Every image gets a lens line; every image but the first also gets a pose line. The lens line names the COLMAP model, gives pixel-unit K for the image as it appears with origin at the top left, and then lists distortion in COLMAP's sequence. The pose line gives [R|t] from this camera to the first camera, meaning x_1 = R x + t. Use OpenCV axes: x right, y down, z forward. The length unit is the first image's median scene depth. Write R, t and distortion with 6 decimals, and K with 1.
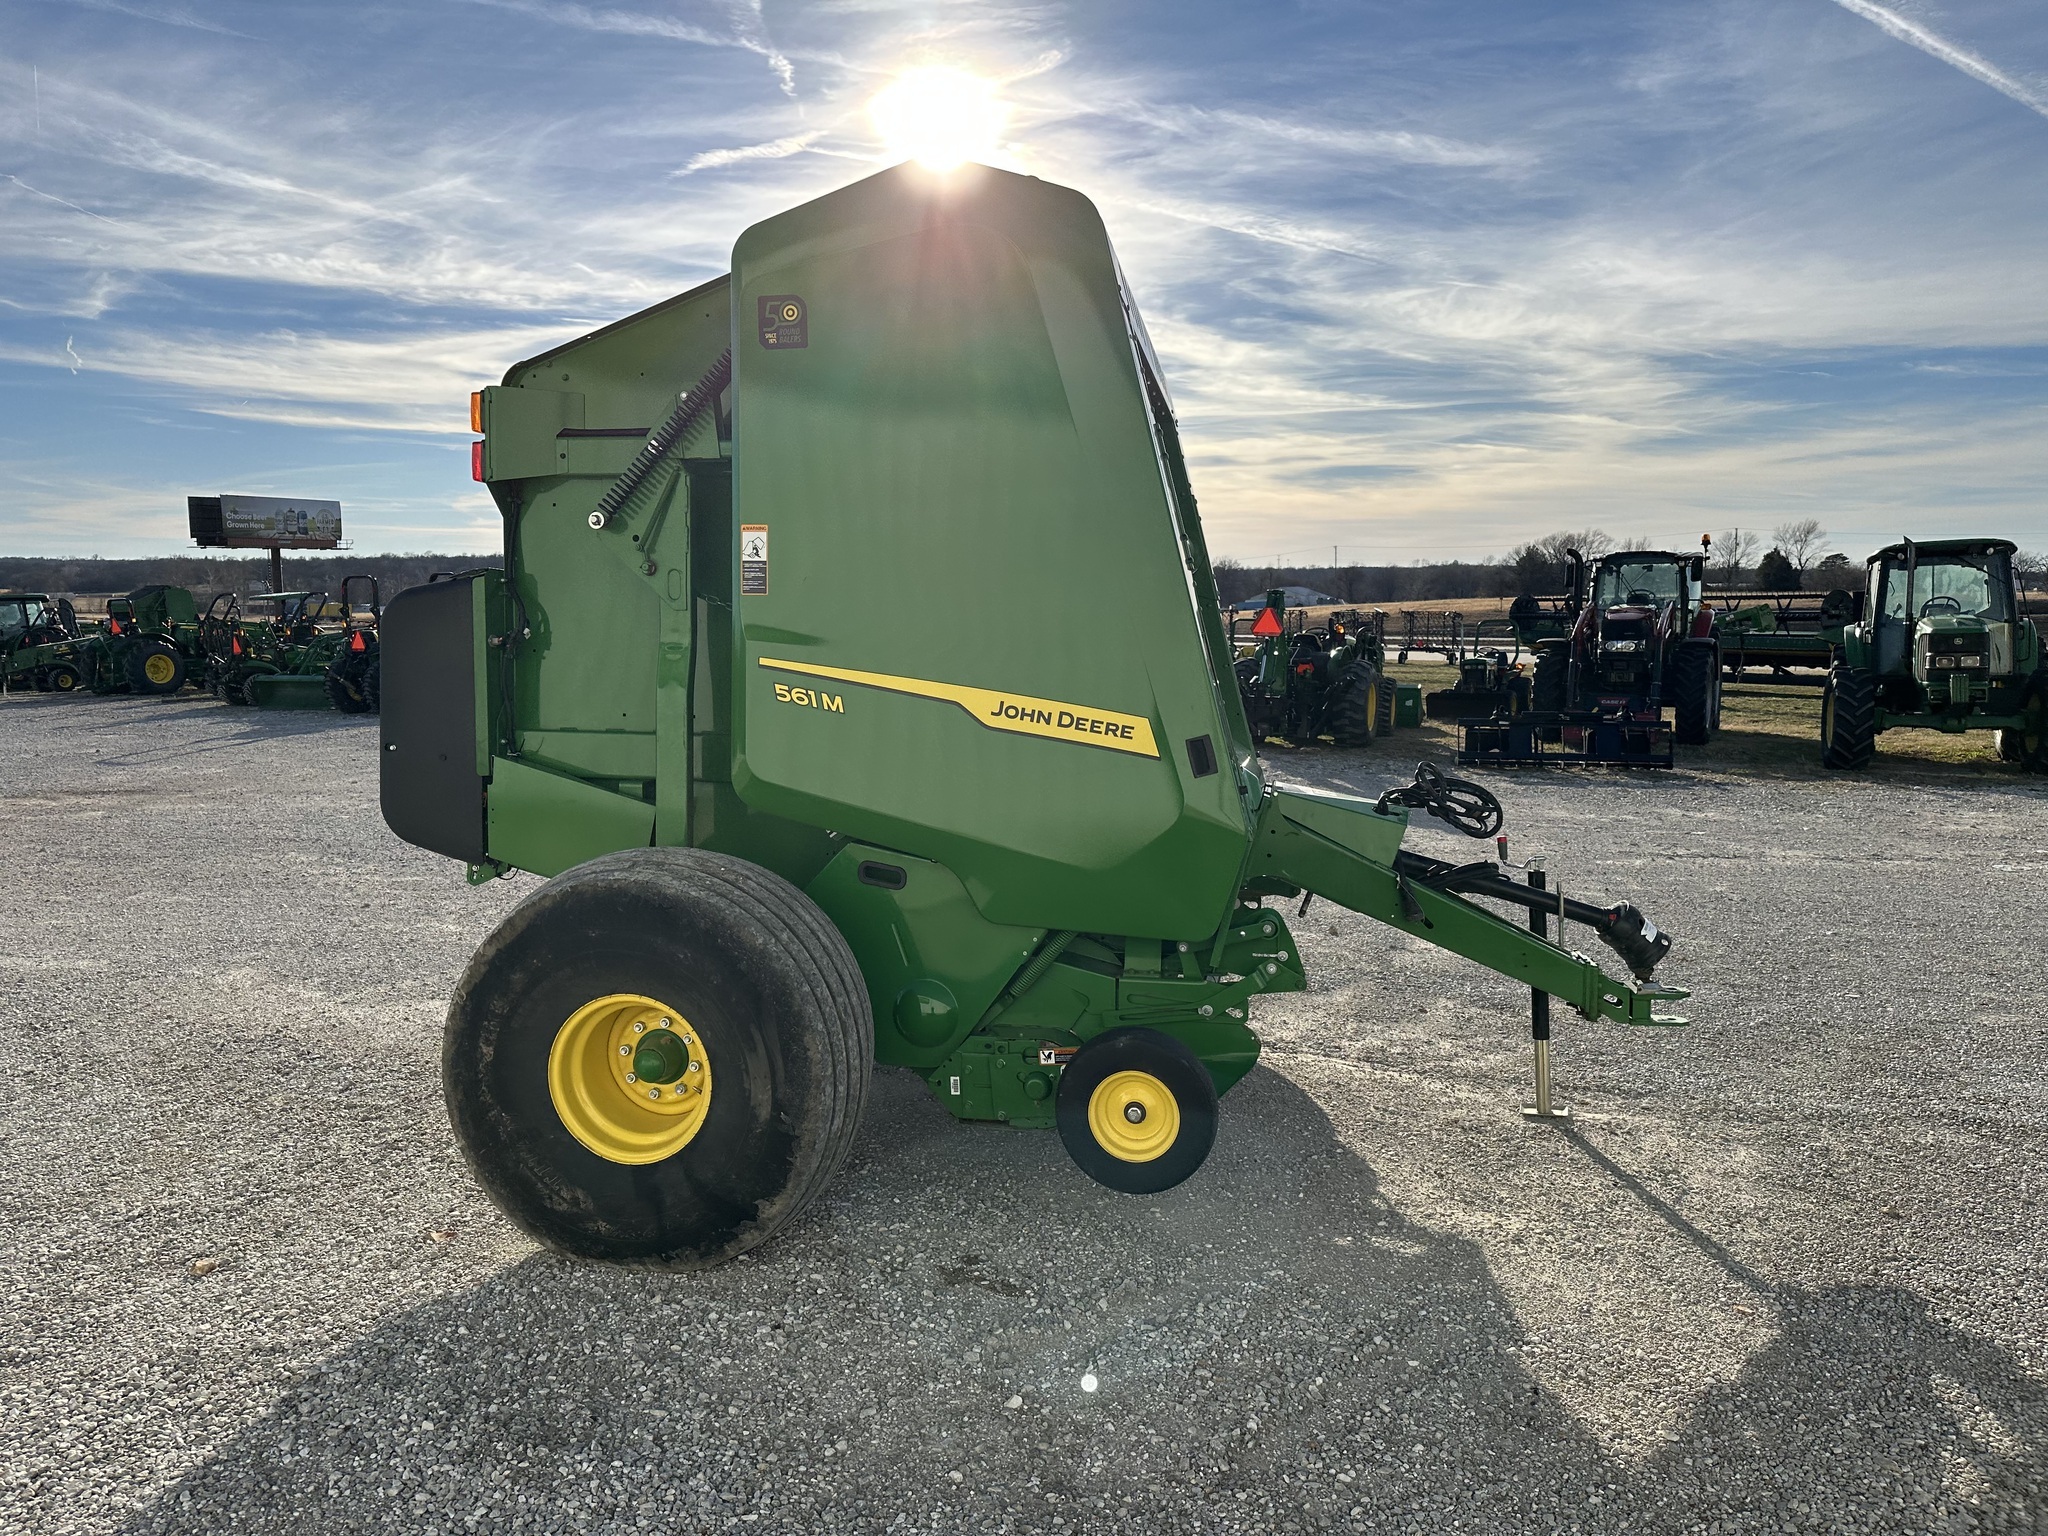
lens RADIAL K [[1403.2, 0, 1020.5], [0, 1403.2, 786.9], [0, 0, 1]] dist [0.124408, -0.196979]
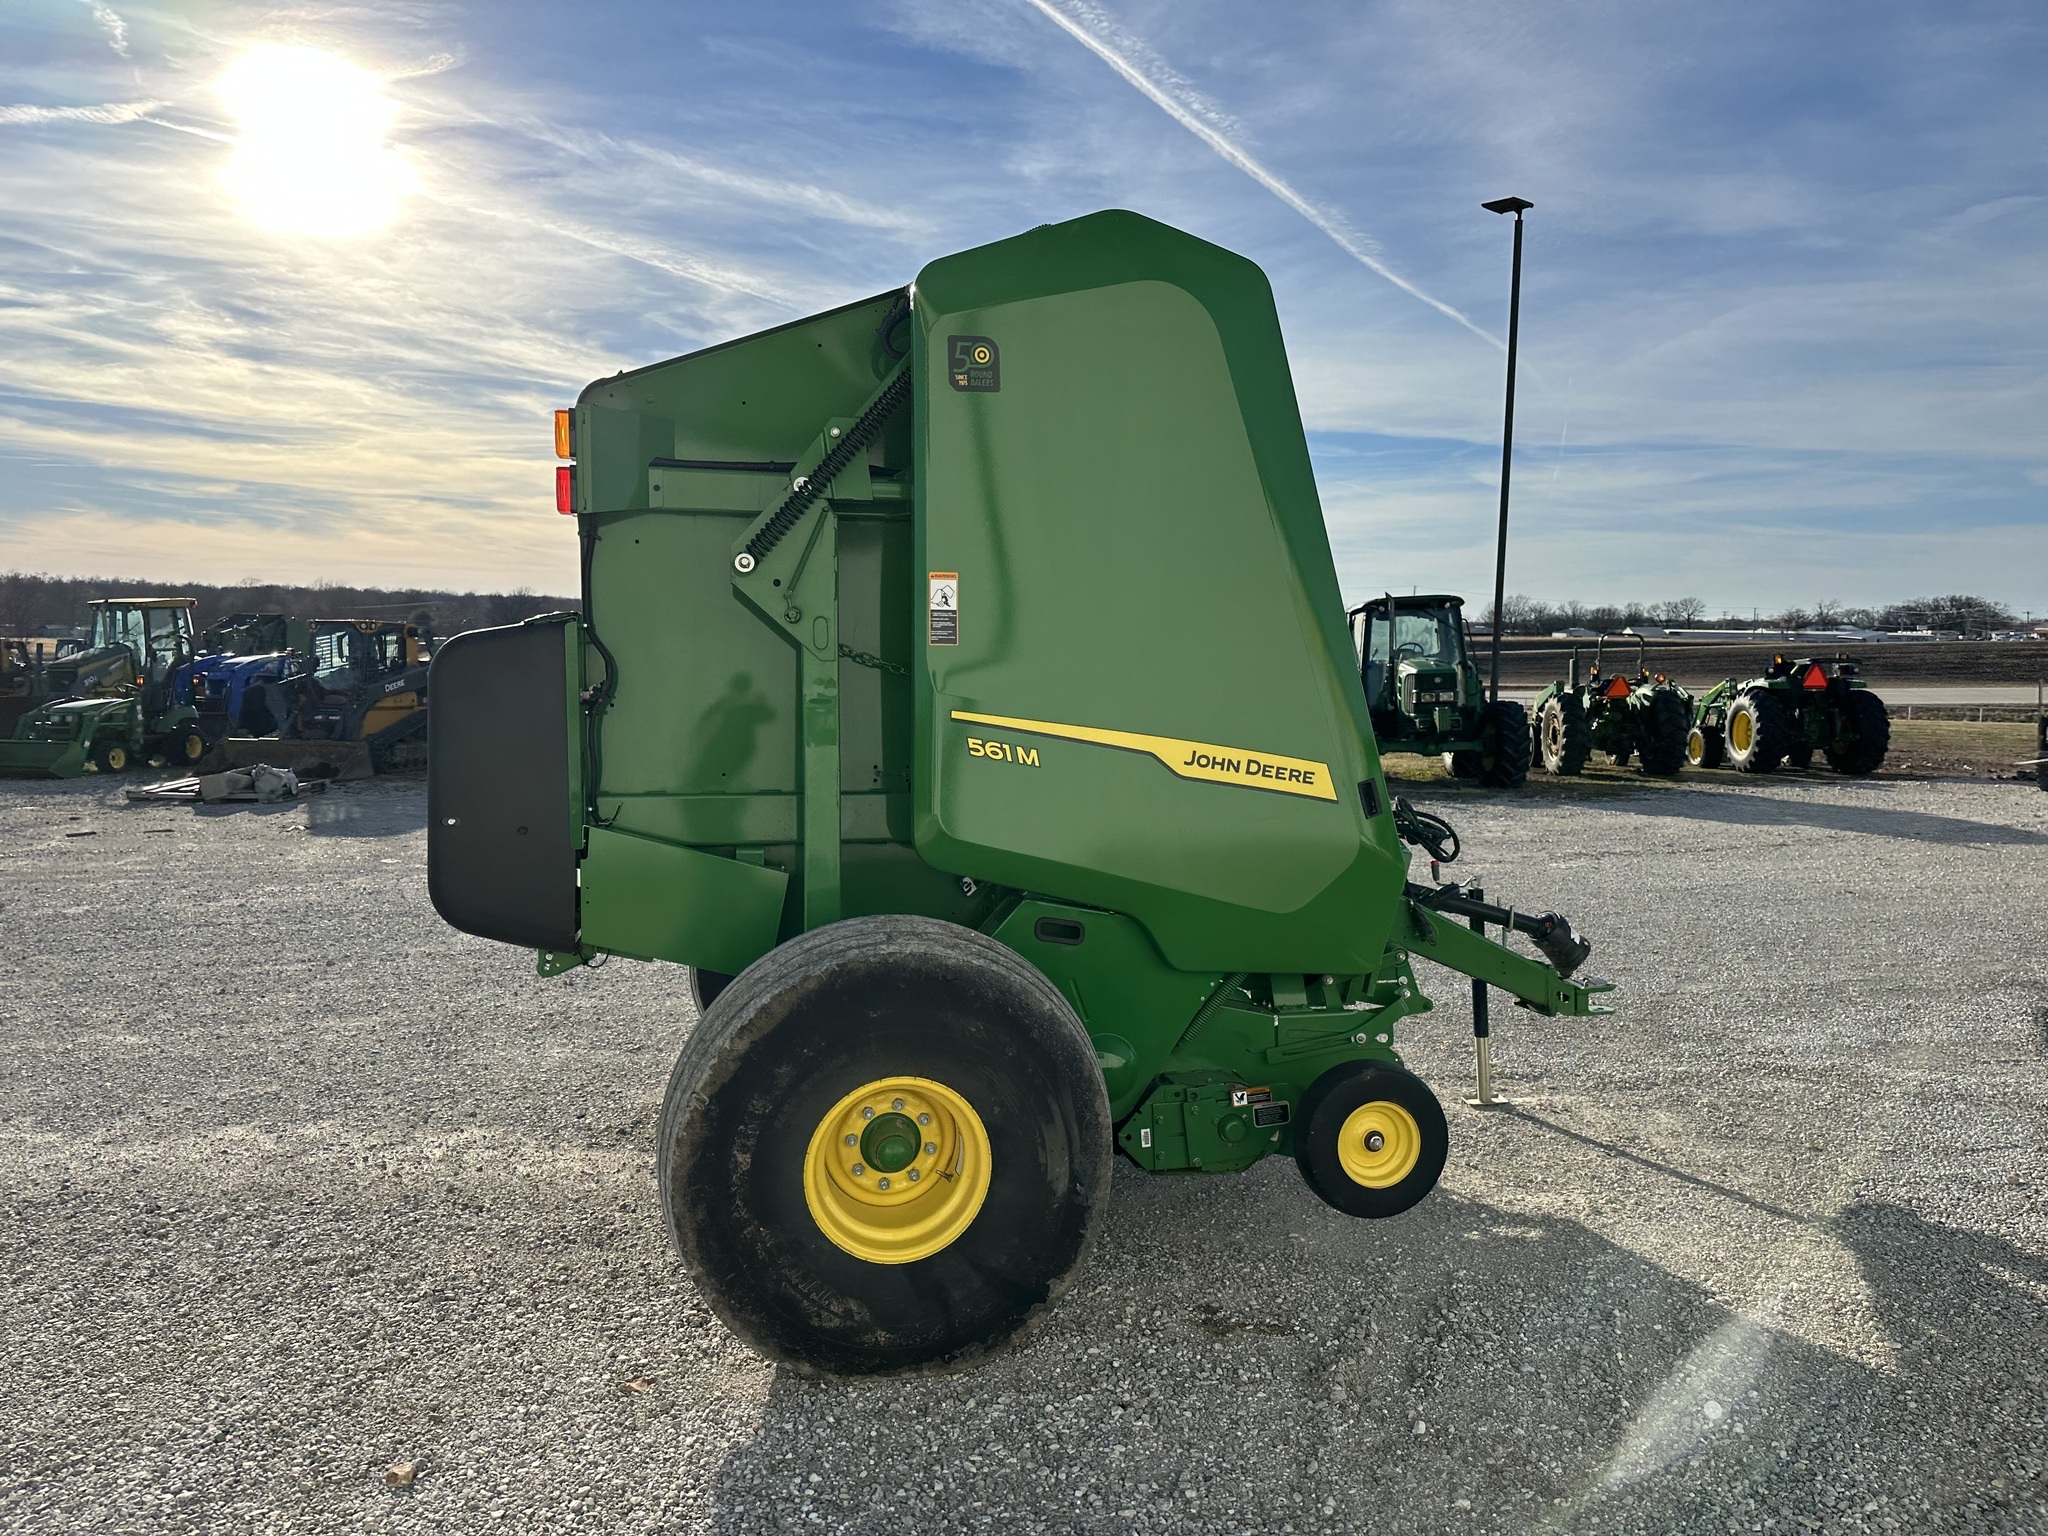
lens RADIAL K [[1403.2, 0, 1020.5], [0, 1403.2, 786.9], [0, 0, 1]] dist [0.124408, -0.196979]
pose [[0.926049, -0.031059, 0.376123, -0.502199], [0.040497, 0.999031, -0.017210, -0.021988], [-0.375225, 0.031169, 0.926410, 0.103561]]
